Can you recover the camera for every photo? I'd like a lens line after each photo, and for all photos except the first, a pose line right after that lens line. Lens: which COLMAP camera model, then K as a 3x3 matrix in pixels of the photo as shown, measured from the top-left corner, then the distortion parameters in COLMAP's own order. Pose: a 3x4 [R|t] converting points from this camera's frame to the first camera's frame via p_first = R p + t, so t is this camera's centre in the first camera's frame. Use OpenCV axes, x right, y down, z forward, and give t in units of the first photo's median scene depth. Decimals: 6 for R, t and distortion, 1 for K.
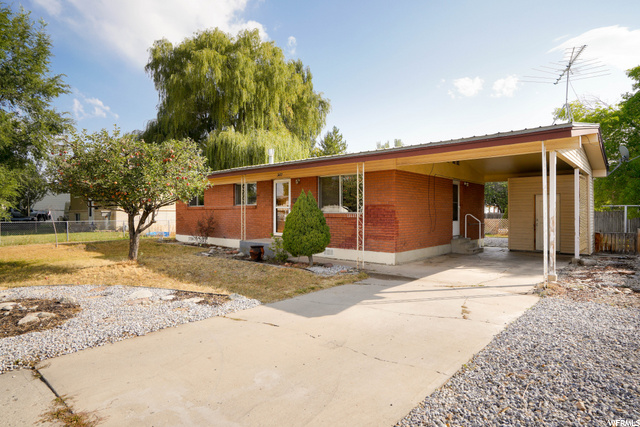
lens RADIAL K [[362.2, 0, 316.1], [0, 362.2, 215.4], [0, 0, 1]] dist [-0.035942, 0.019570]
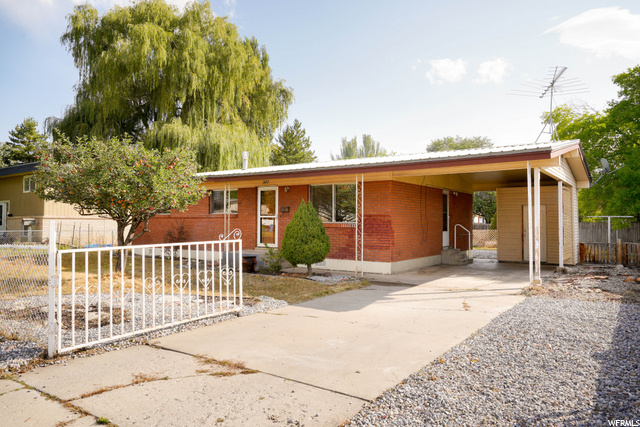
lens RADIAL K [[447.5, 0, 320.0], [0, 447.5, 213.5], [0, 0, 1]] dist [0.003062, 0.003400]
pose [[0.992659, 0.006963, 0.120749, -0.098283], [-0.003612, 0.999603, -0.027946, 0.002001], [-0.120895, 0.027304, 0.992290, -0.167404]]
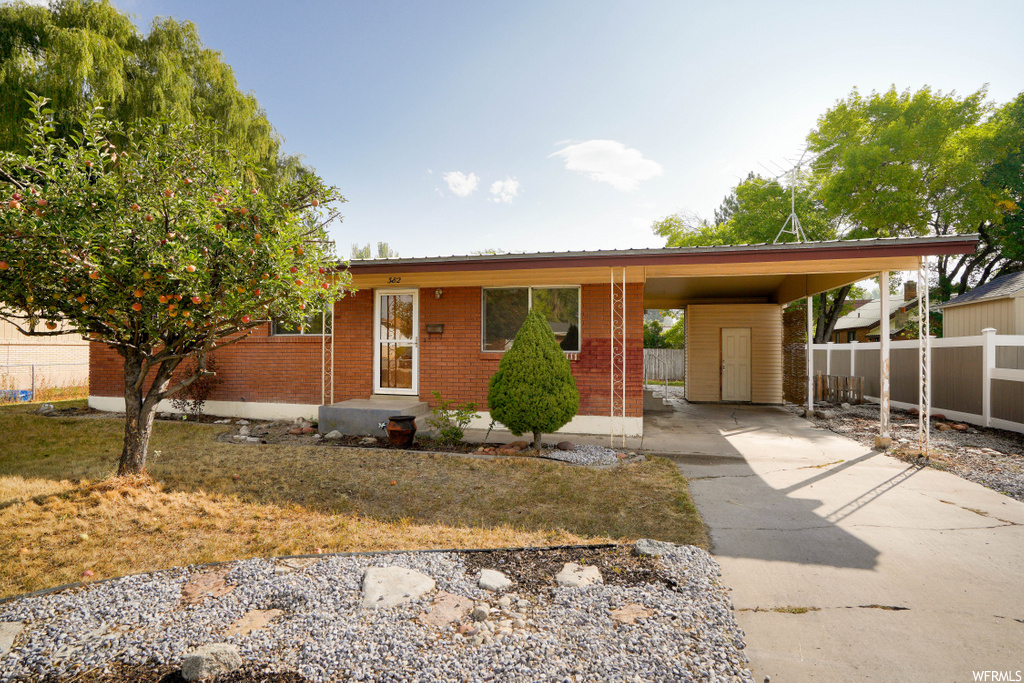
lens RADIAL K [[519.8, 0, 512.0], [0, 519.8, 341.5], [0, 0, 1]] dist [-0.036689, 0.018070]
pose [[0.885566, 0.010758, 0.464389, -0.297051], [-0.000420, 0.999750, -0.022360, -0.004284], [-0.464513, 0.019606, 0.885349, 0.232612]]
